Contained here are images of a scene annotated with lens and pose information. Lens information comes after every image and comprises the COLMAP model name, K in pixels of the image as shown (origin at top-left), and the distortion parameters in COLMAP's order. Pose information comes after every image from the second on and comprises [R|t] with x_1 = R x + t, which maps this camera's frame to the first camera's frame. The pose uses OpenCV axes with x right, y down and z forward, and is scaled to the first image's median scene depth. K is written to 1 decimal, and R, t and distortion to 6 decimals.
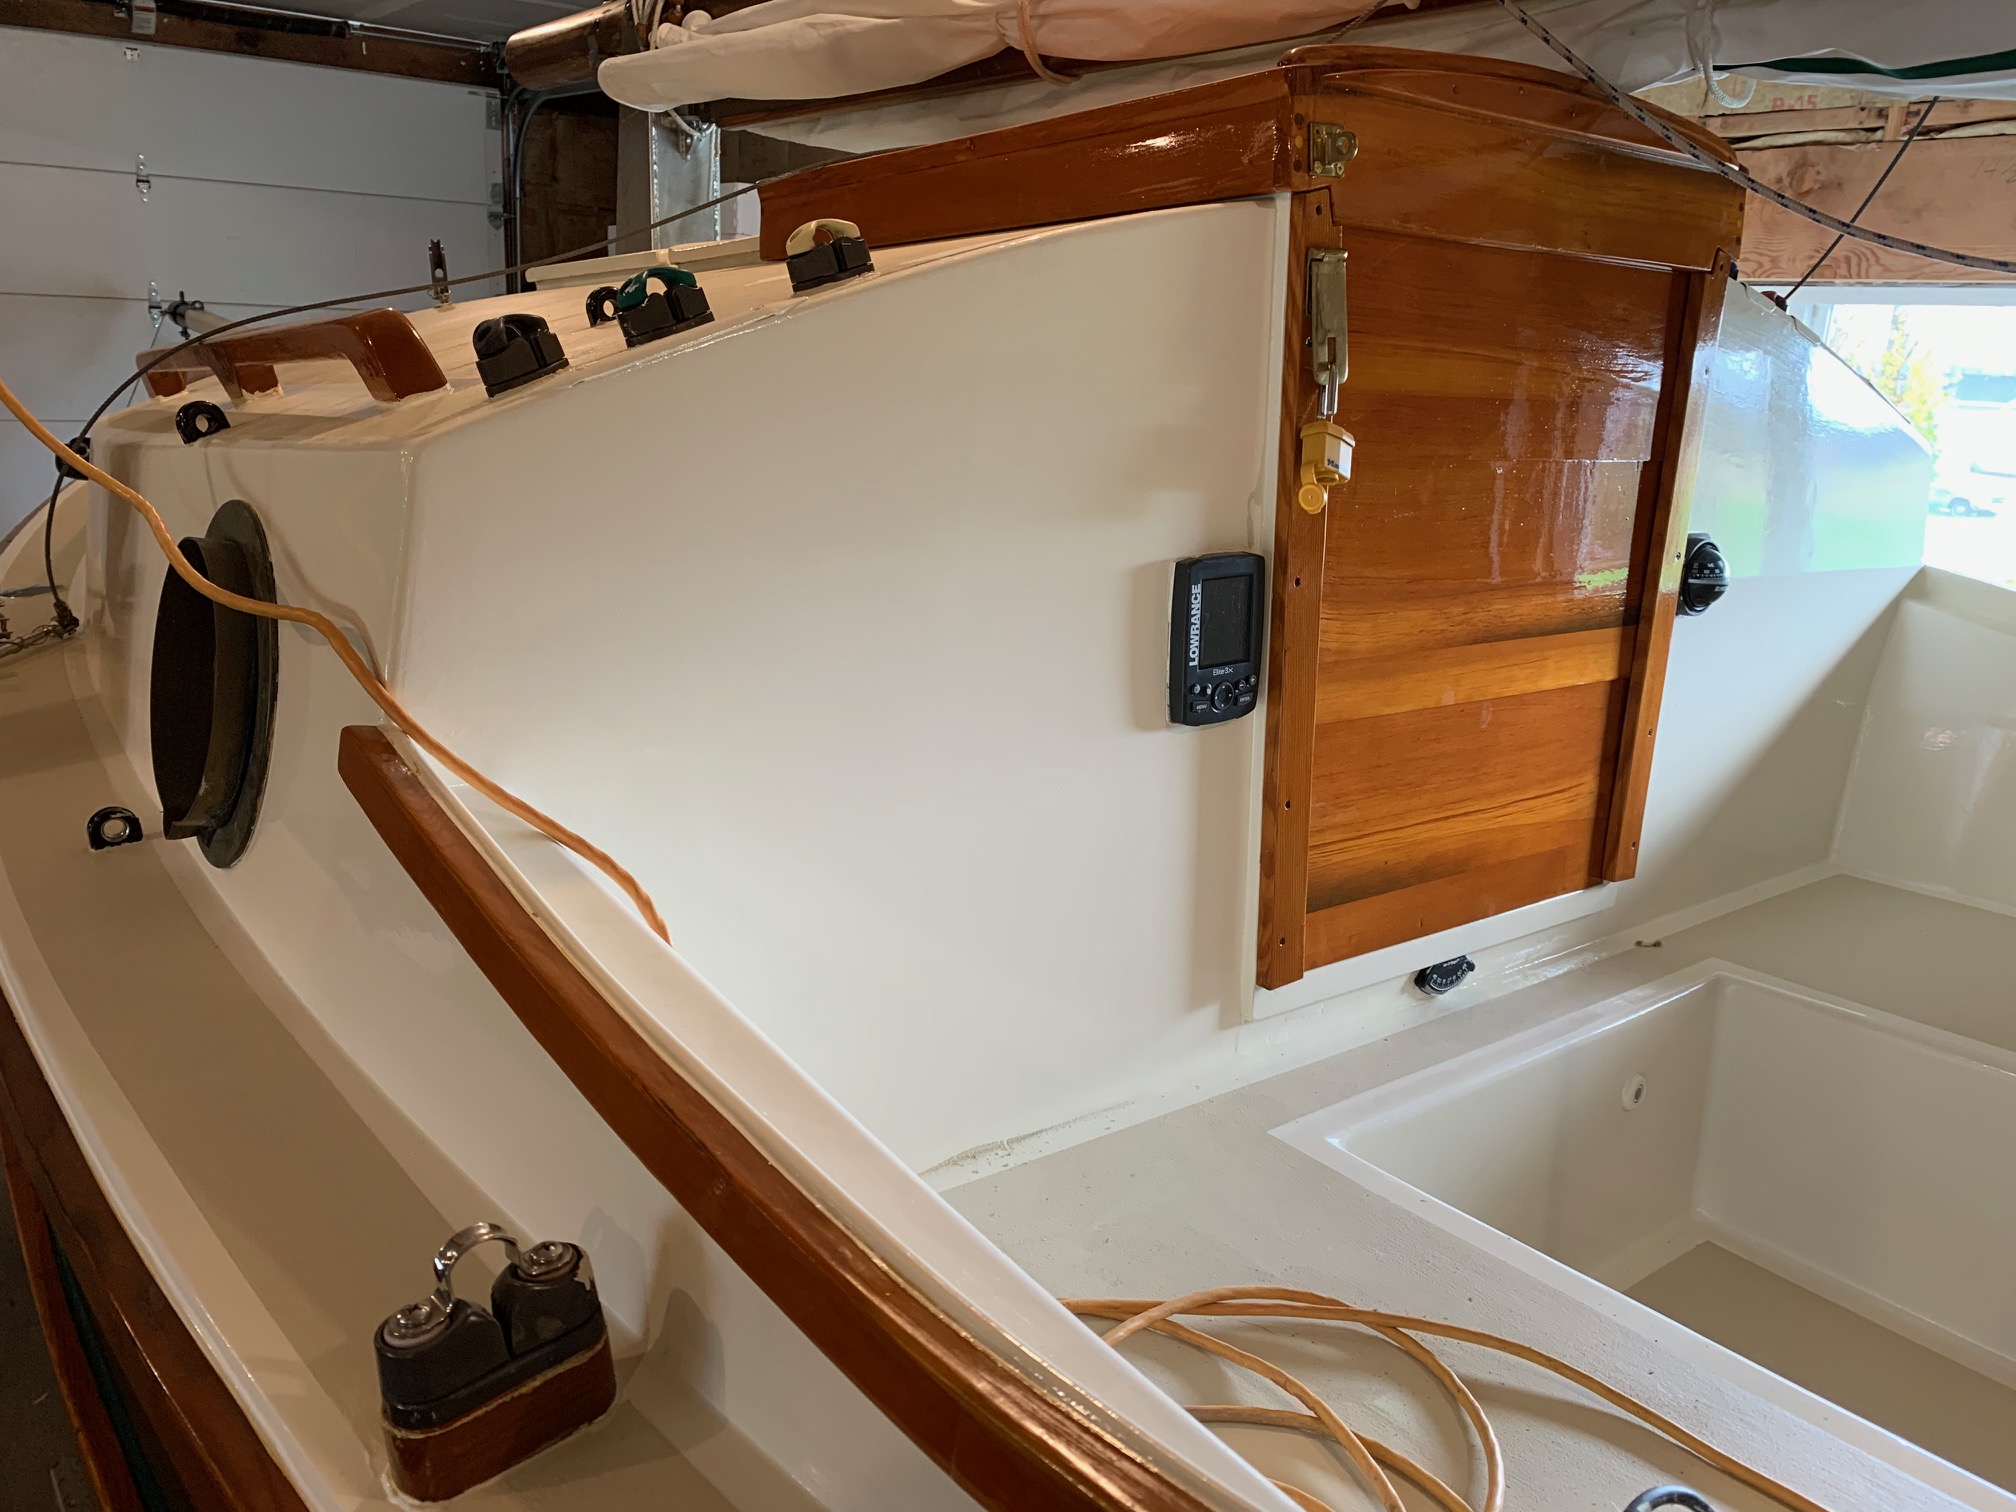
lens RADIAL K [[1557.2, 0, 1008.1], [0, 1557.2, 747.9], [0, 0, 1]] dist [0.008803, -0.000951]
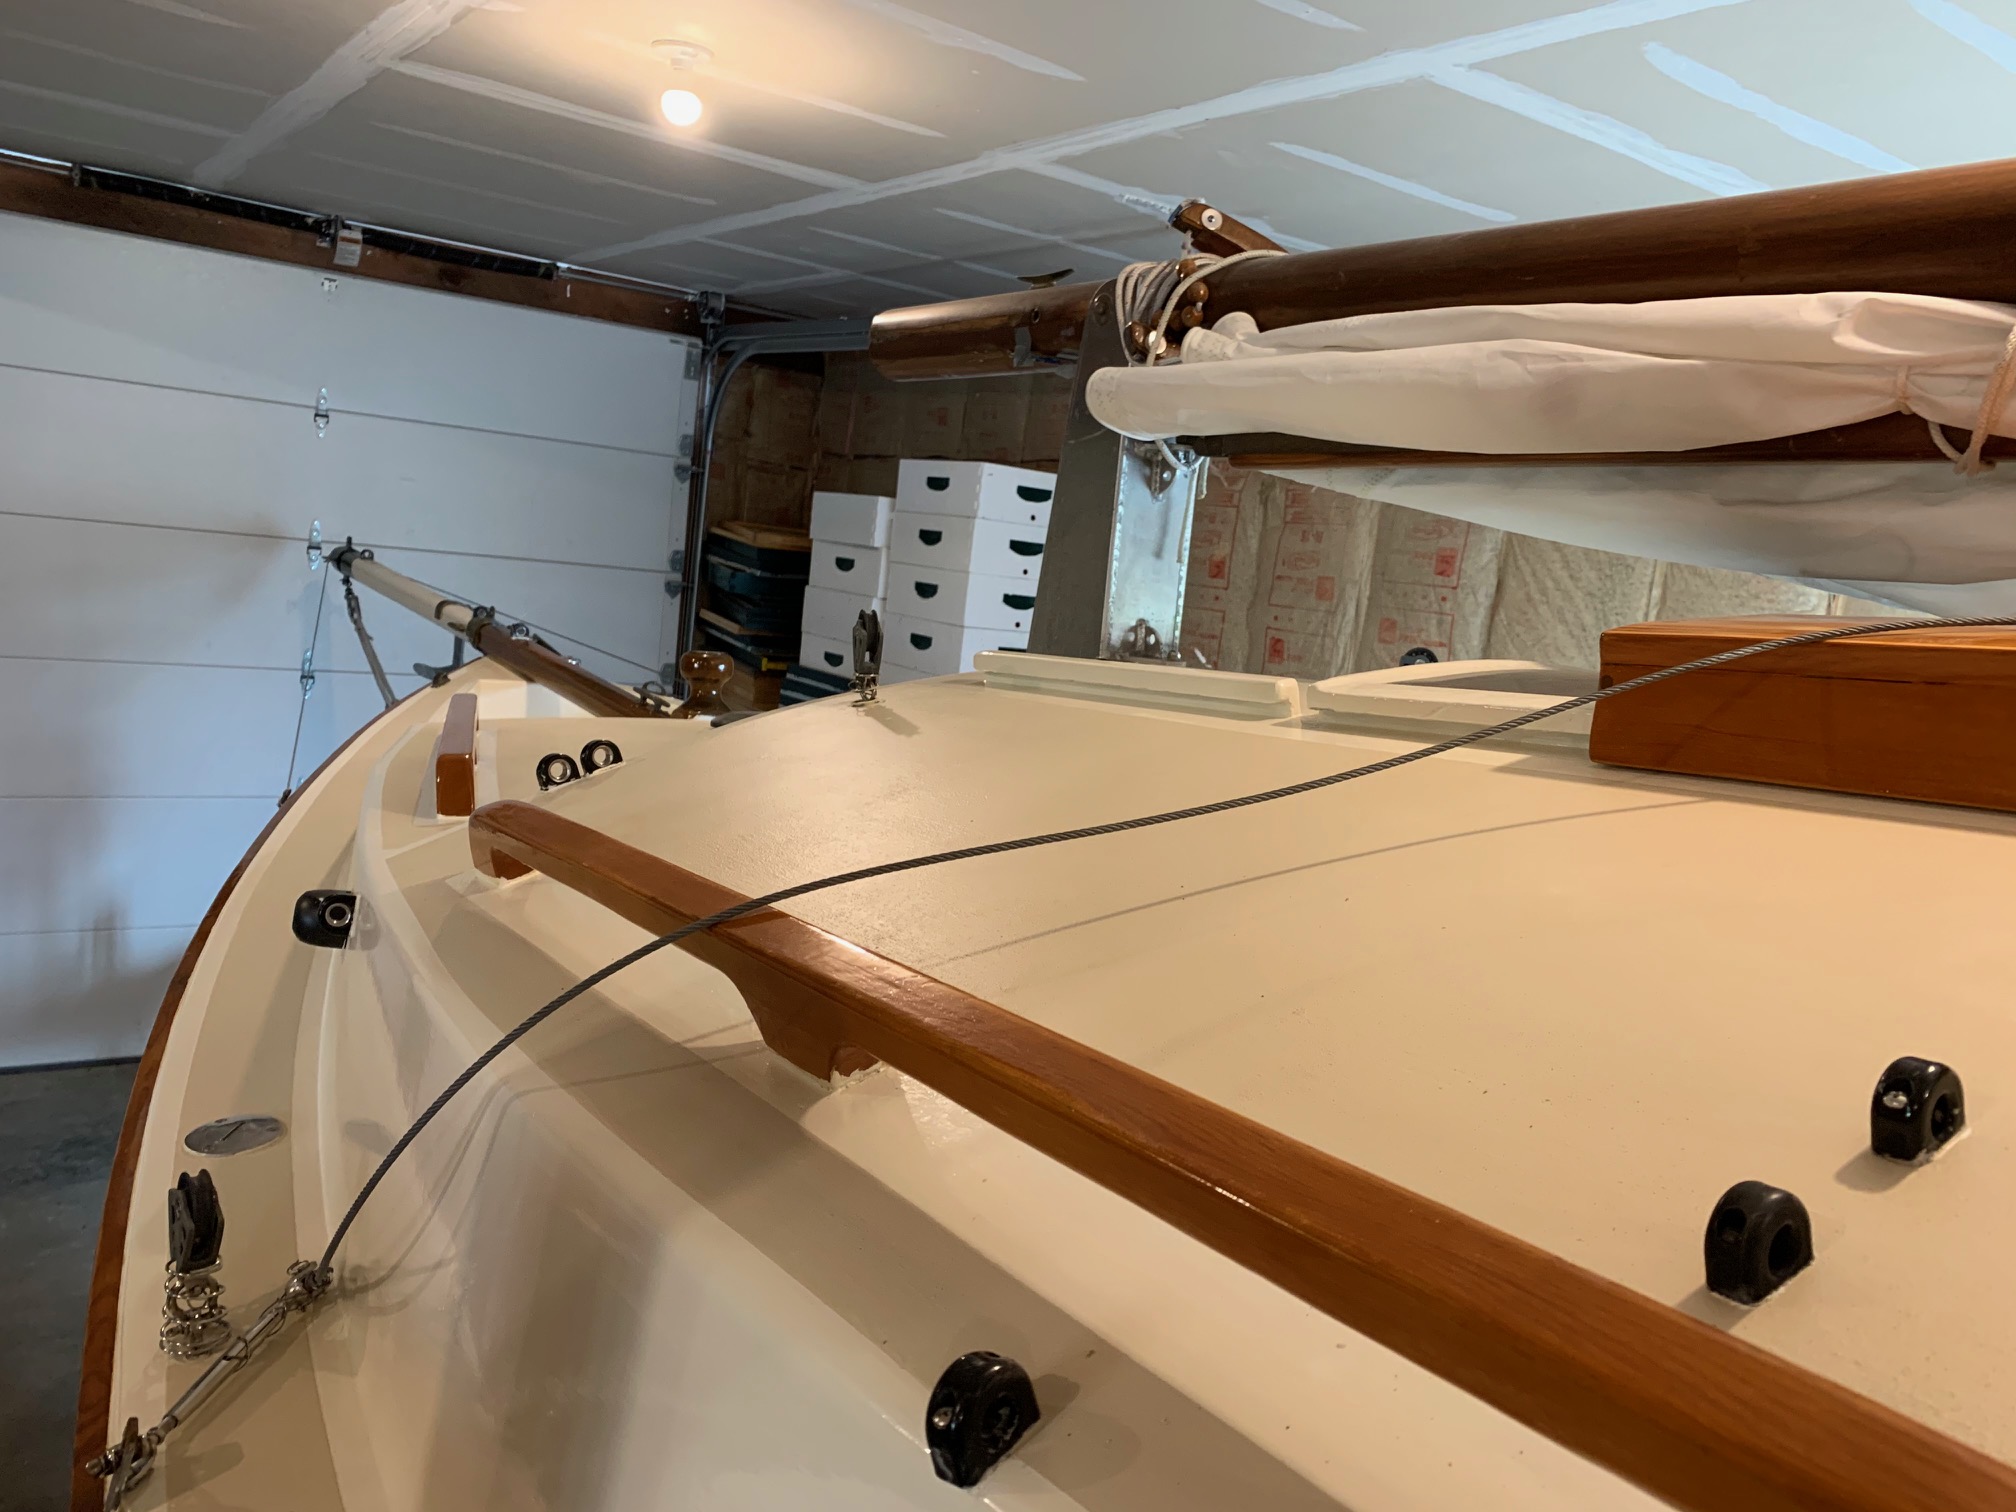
lens RADIAL K [[1558.3, 0, 1012.6], [0, 1558.3, 748.0], [0, 0, 1]] dist [0.006243, 0.000742]
pose [[0.997367, 0.066451, -0.029056, -0.390303], [-0.069943, 0.987245, -0.143019, -0.240824], [0.019182, 0.144675, 0.989293, 0.463246]]
